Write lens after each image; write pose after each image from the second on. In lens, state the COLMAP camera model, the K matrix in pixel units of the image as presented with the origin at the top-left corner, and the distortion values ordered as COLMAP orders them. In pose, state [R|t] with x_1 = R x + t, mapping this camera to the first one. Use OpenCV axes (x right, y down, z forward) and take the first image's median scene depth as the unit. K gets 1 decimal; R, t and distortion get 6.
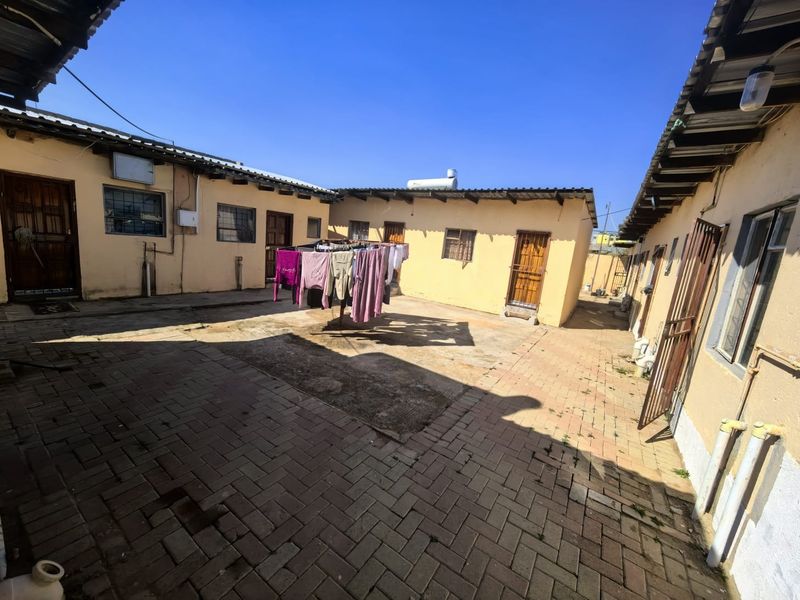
lens RADIAL K [[318.7, 0, 400.0], [0, 318.7, 300.0], [0, 0, 1]] dist [-0.000567, 0.000314]
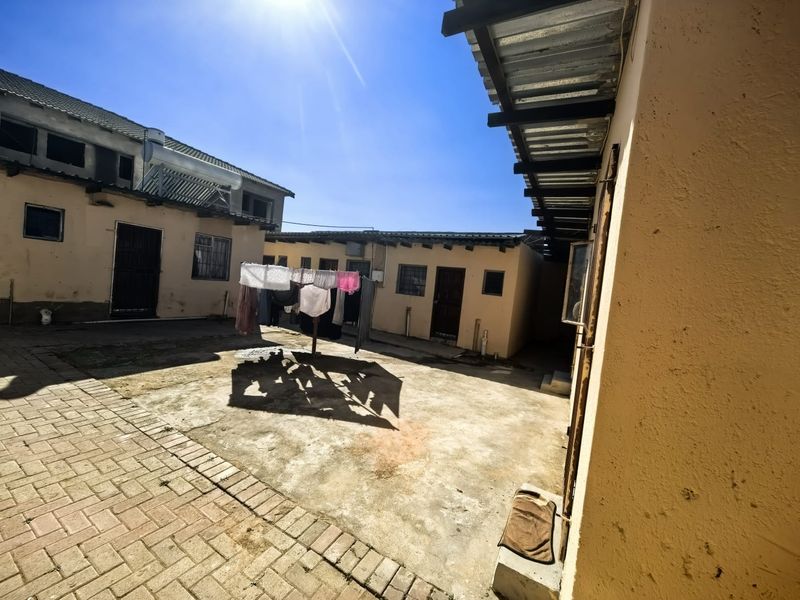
lens RADIAL K [[318.7, 0, 400.0], [0, 318.7, 300.0], [0, 0, 1]] dist [-0.000567, 0.000314]
pose [[0.084028, -0.044985, -0.995447, 0.971948], [-0.278466, 0.958120, -0.066804, -0.114189], [0.956763, 0.282812, 0.067982, 1.338255]]
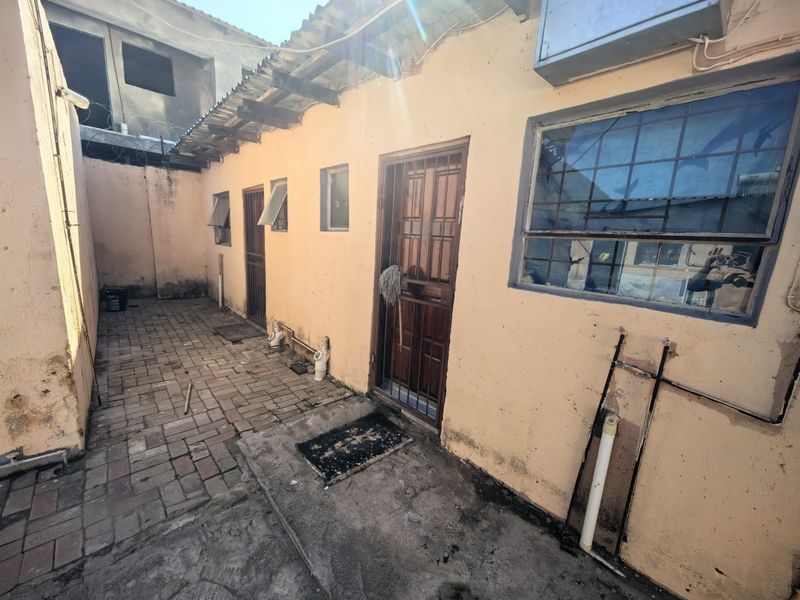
lens RADIAL K [[318.7, 0, 400.0], [0, 318.7, 300.0], [0, 0, 1]] dist [-0.000567, 0.000314]
pose [[-0.230247, 0.057326, -0.971442, -0.616950], [-0.251029, 0.960979, 0.116207, -0.212581], [0.940197, 0.270616, -0.206872, 1.005379]]
